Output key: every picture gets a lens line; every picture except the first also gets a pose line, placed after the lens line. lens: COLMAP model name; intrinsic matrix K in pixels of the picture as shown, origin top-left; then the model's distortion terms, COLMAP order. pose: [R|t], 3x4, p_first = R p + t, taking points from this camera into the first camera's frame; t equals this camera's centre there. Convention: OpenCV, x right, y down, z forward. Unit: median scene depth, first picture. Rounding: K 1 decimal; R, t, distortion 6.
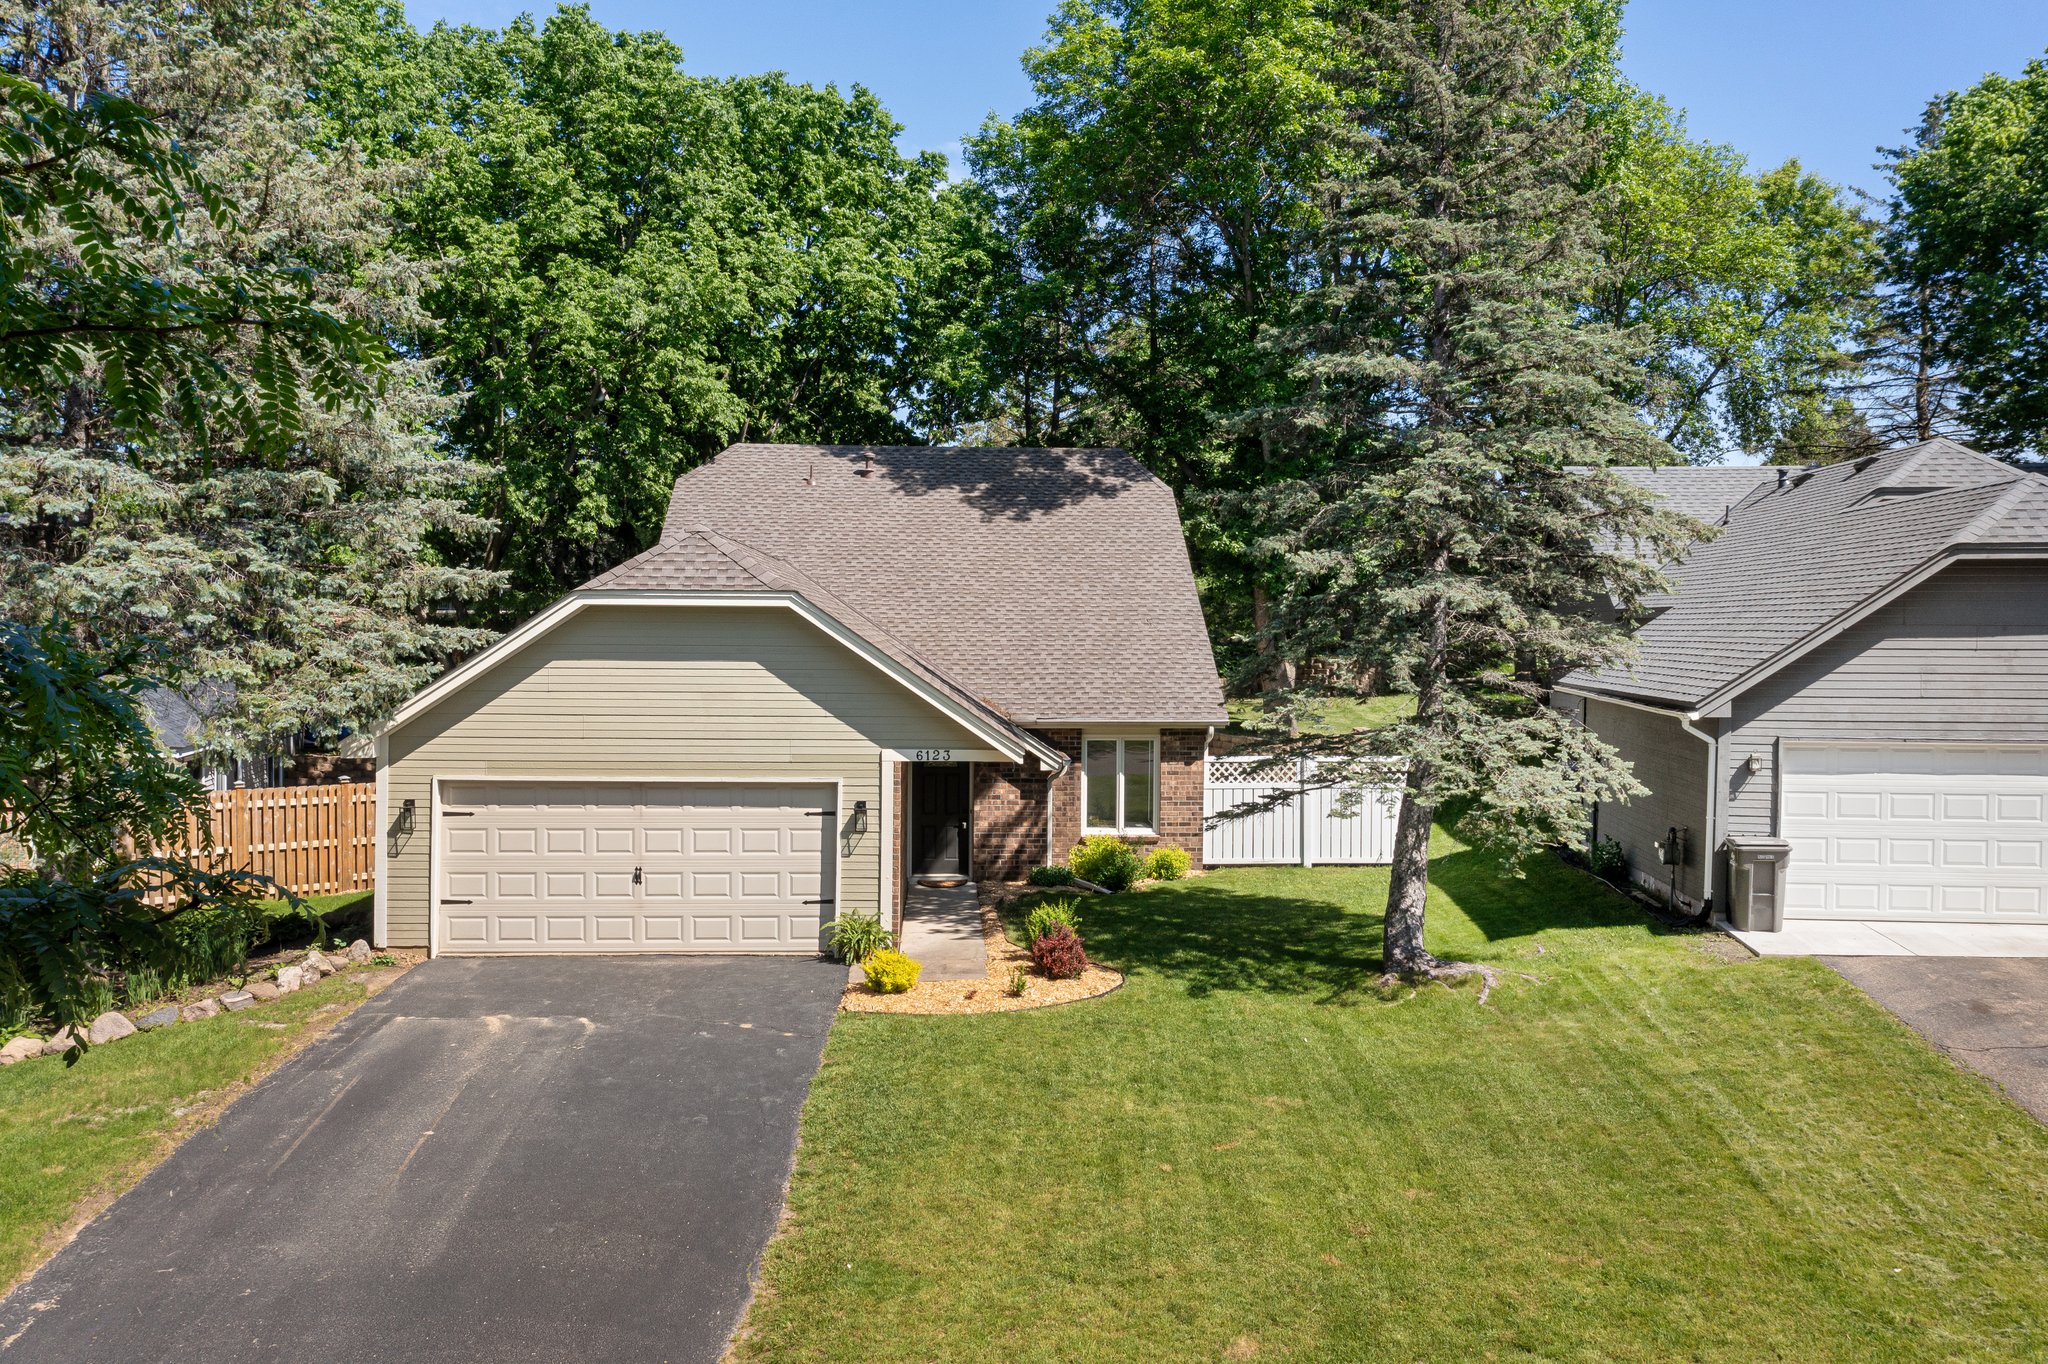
lens RADIAL K [[1616.7, 0, 1032.3], [0, 1616.7, 666.9], [0, 0, 1]] dist [-0.015922, 0.007109]
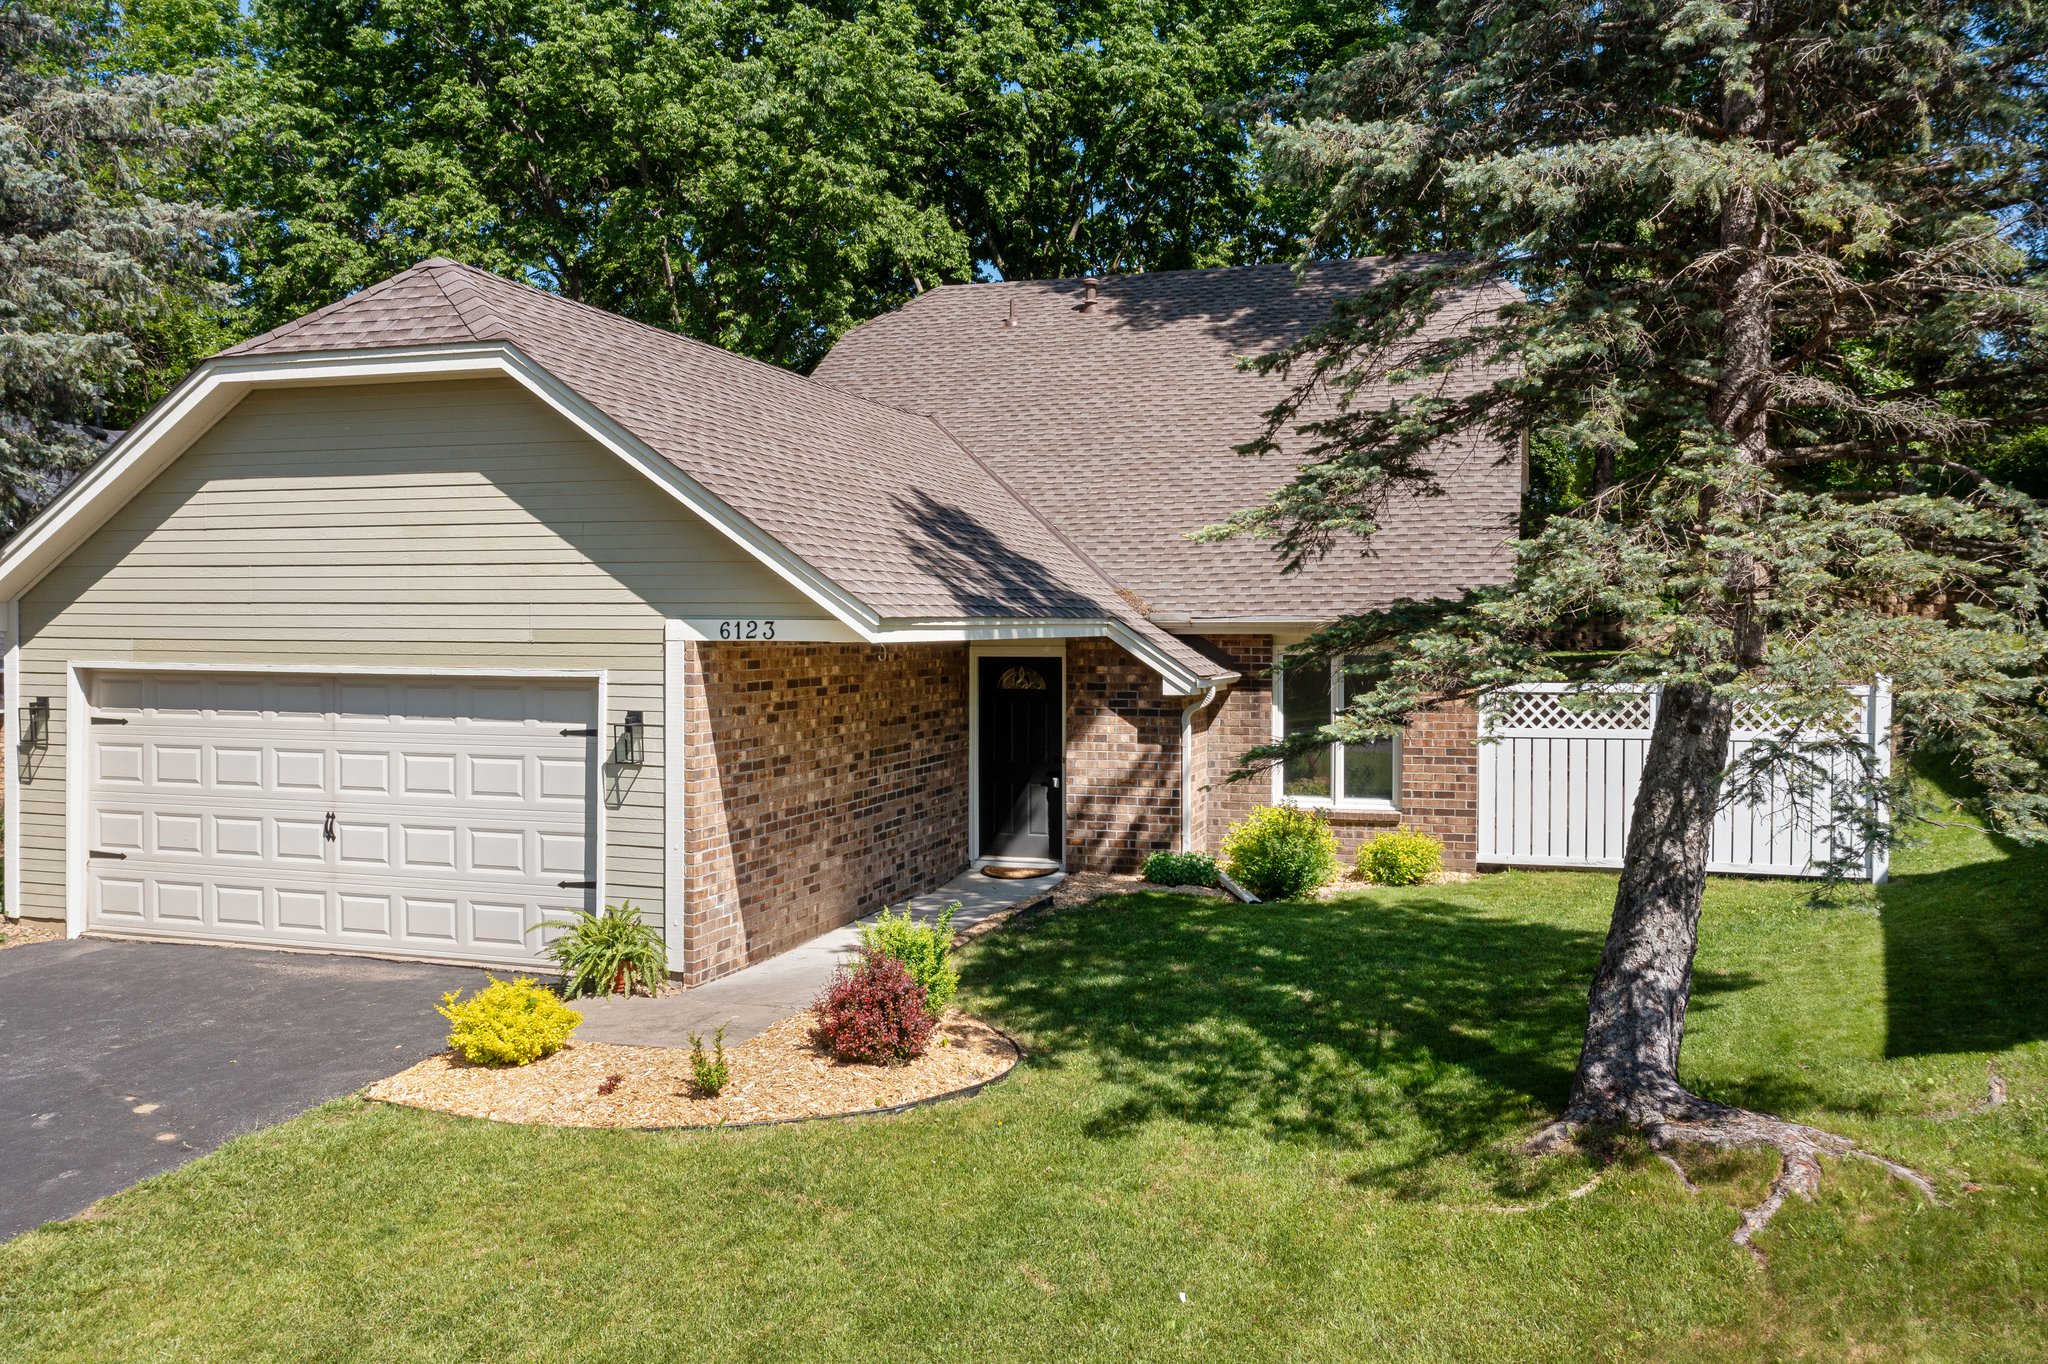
lens RADIAL K [[1616.7, 0, 1032.1], [0, 1616.7, 670.7], [0, 0, 1]] dist [-0.015922, 0.007109]
pose [[0.930943, 0.004245, -0.365139, 0.234269], [-0.002680, 0.999985, 0.004794, 0.066614], [0.365154, -0.003484, 0.930941, 0.530269]]
